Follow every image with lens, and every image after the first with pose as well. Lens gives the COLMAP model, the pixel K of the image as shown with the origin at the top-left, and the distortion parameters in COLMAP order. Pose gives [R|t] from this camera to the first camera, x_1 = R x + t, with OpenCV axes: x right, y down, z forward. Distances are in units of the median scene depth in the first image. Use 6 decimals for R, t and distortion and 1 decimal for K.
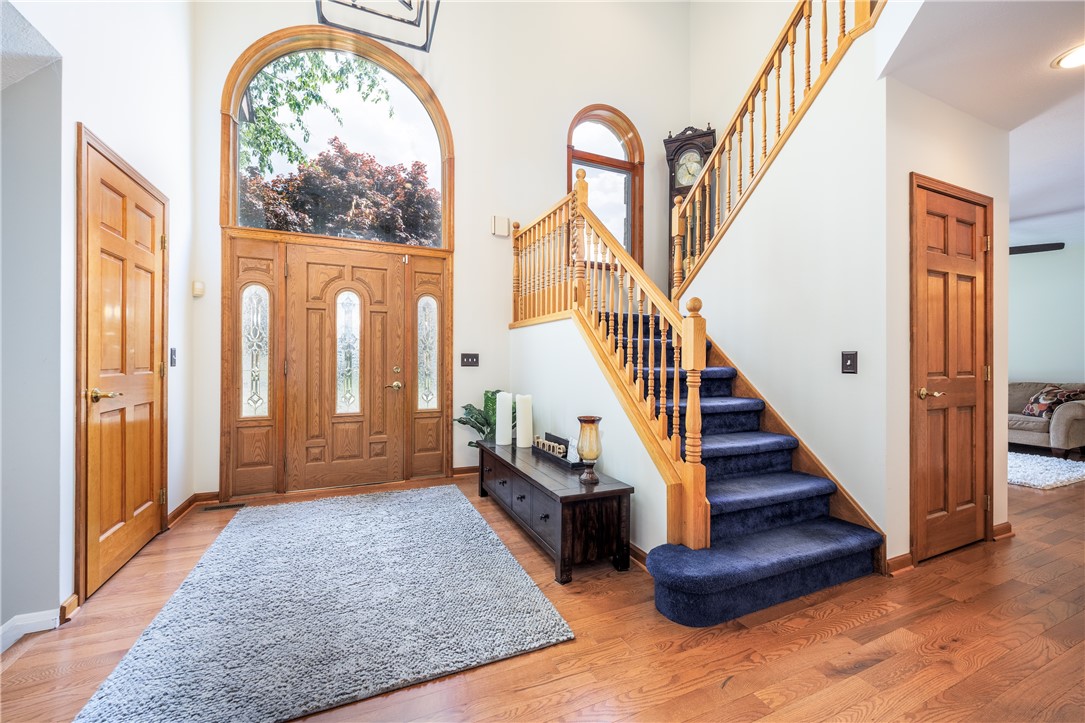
lens RADIAL K [[420.9, 0, 540.3], [0, 420.9, 360.1], [0, 0, 1]] dist [-0.003330, -0.000166]
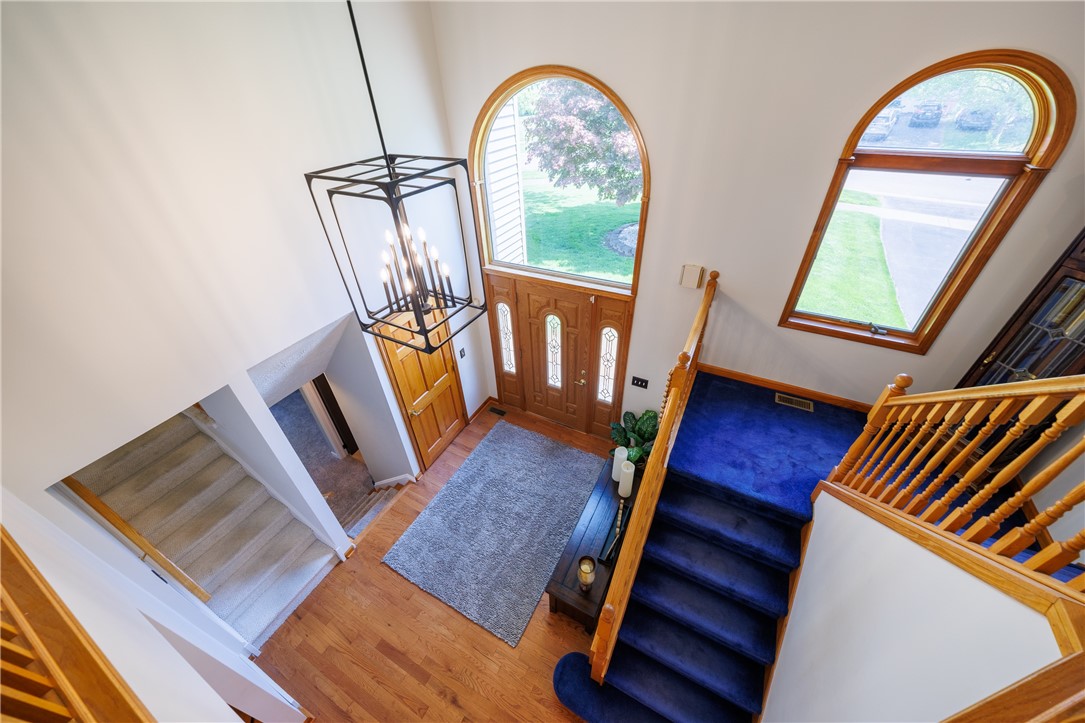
lens RADIAL K [[389.9, 0, 539.8], [0, 389.9, 361.6], [0, 0, 1]] dist [0.001145, 0.000089]
pose [[0.623676, 0.452787, -0.637191, 0.346821], [0.036444, 0.797424, 0.602318, -0.765900], [0.780833, -0.398873, 0.480832, 0.323764]]
